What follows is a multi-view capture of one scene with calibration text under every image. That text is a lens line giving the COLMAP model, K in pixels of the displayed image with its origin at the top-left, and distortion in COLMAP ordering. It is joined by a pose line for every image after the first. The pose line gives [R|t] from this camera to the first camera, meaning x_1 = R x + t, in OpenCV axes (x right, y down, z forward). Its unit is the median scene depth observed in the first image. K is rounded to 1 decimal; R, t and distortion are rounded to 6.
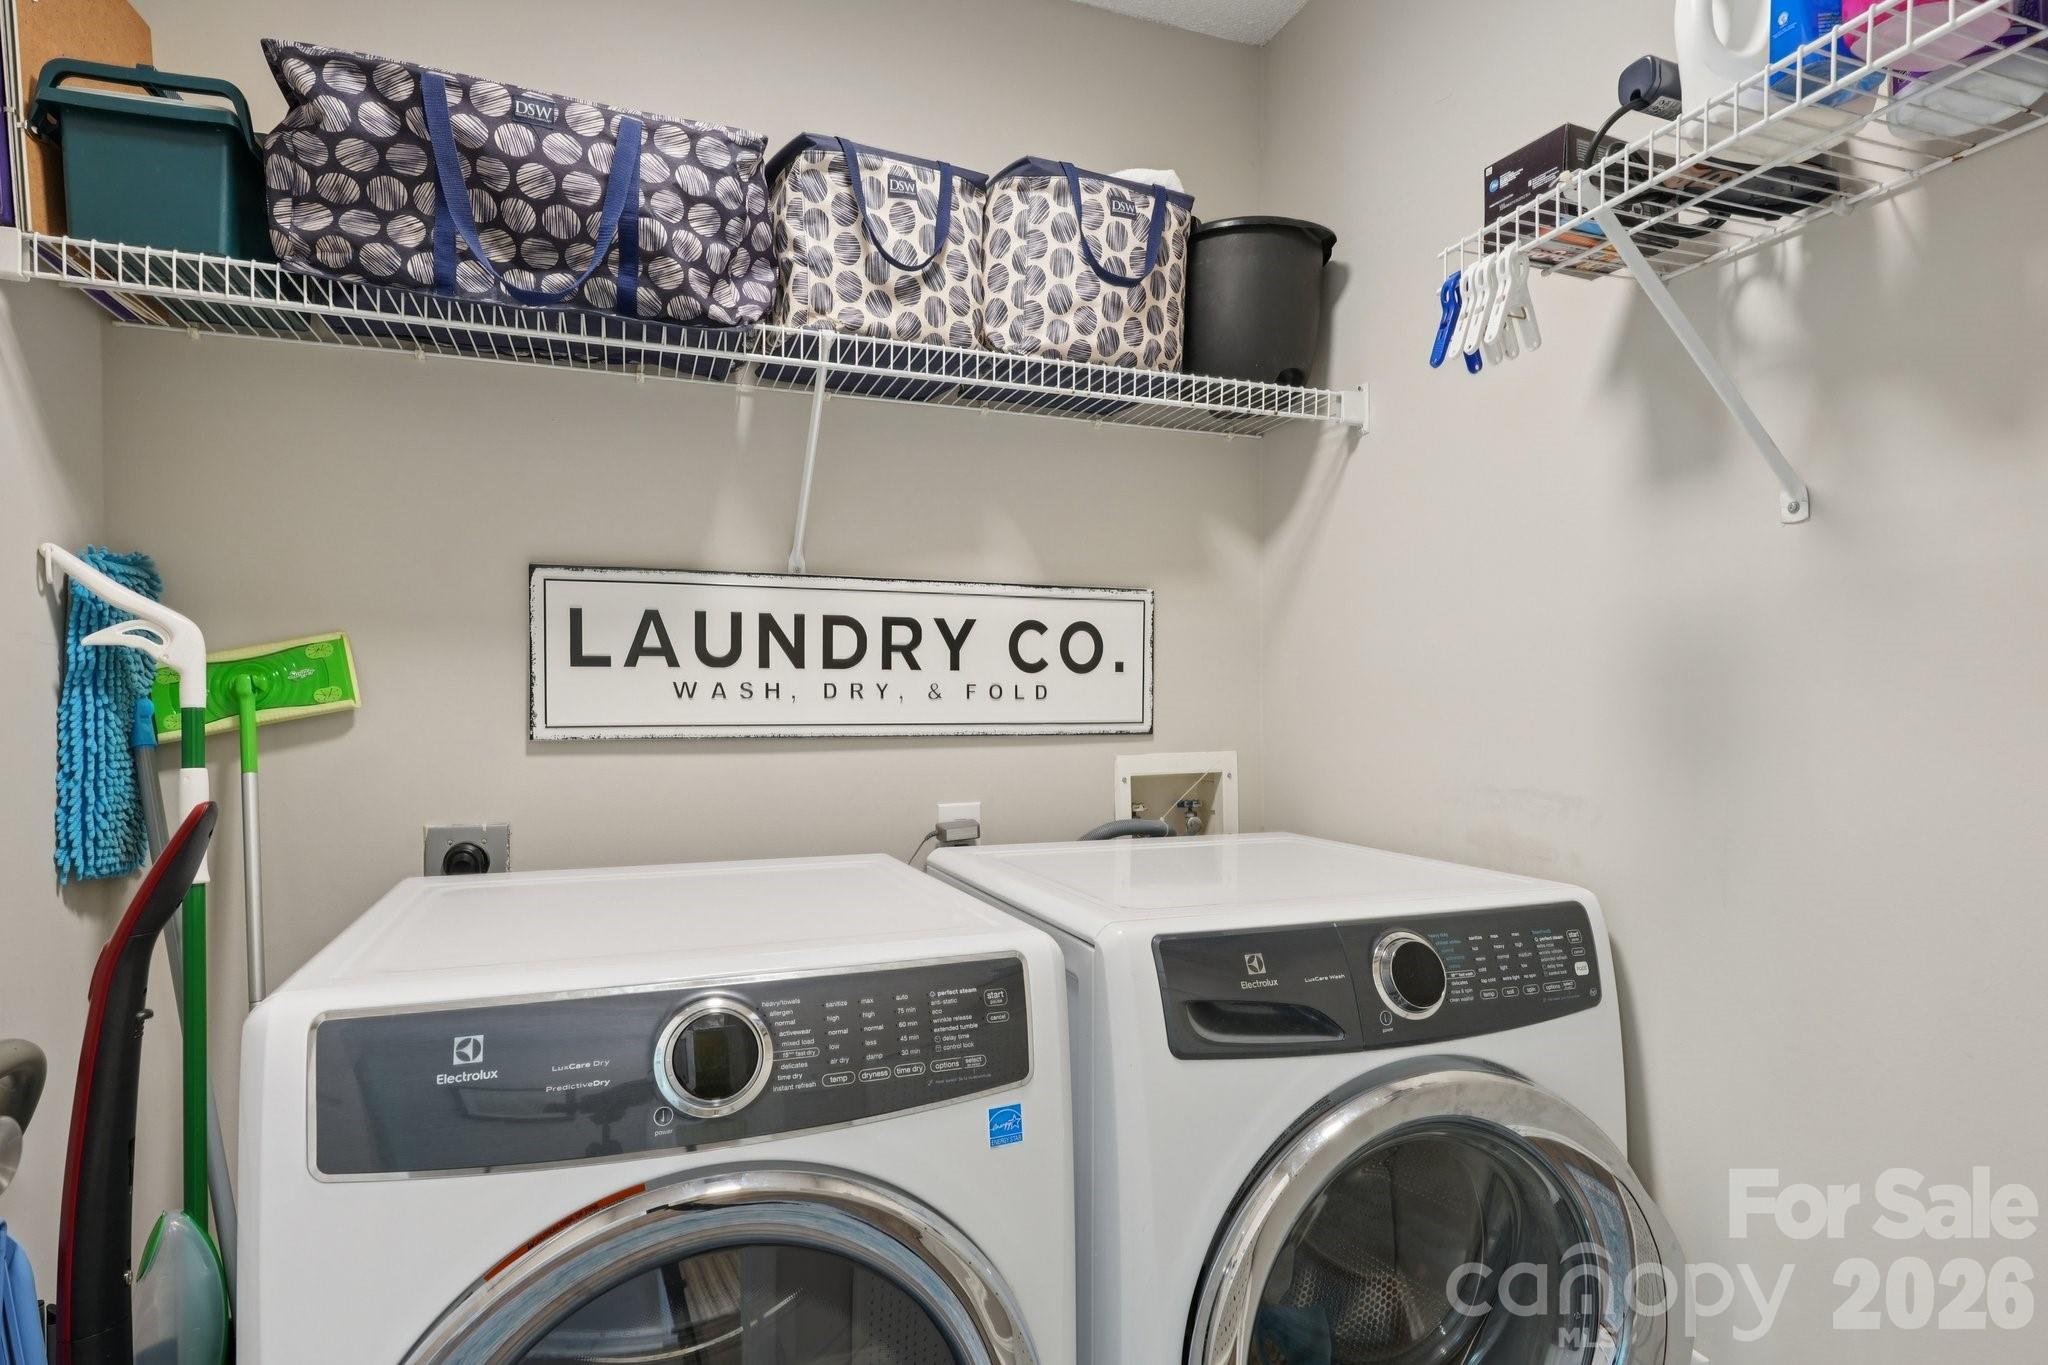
lens RADIAL K [[1078.3, 0, 1034.0], [0, 1078.3, 692.2], [0, 0, 1]] dist [-0.000485, 0.002257]
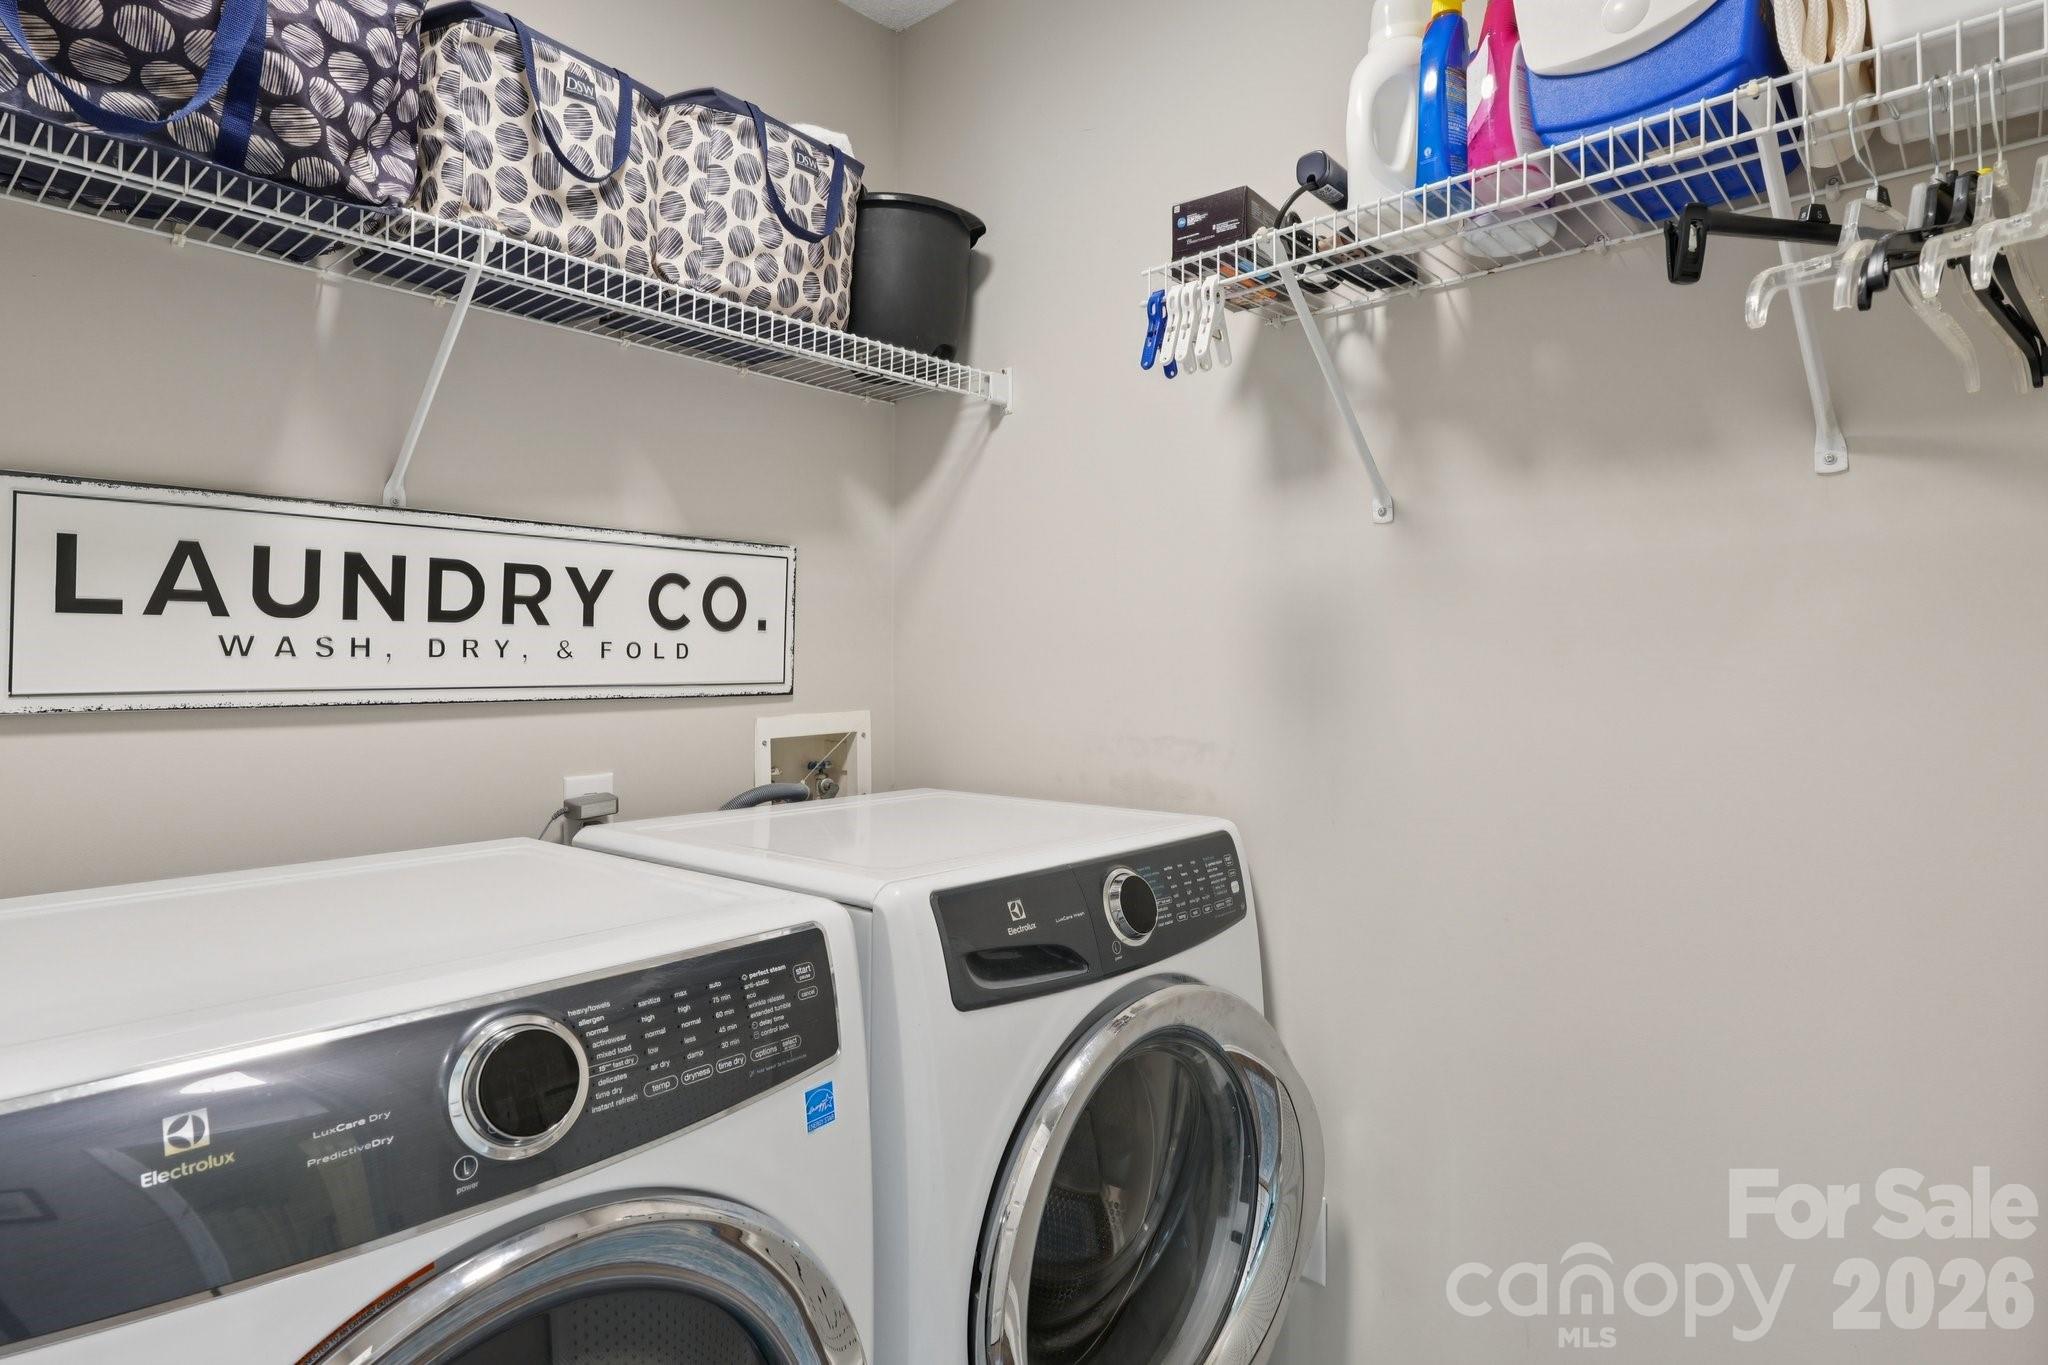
lens RADIAL K [[1078.3, 0, 1091.4], [0, 1078.3, 608.5], [0, 0, 1]] dist [-0.000485, 0.002257]
pose [[0.879101, 0.023757, 0.476042, -0.172739], [-0.004151, 0.999101, -0.042195, 0.001427], [-0.476617, 0.035118, 0.878410, 0.022510]]
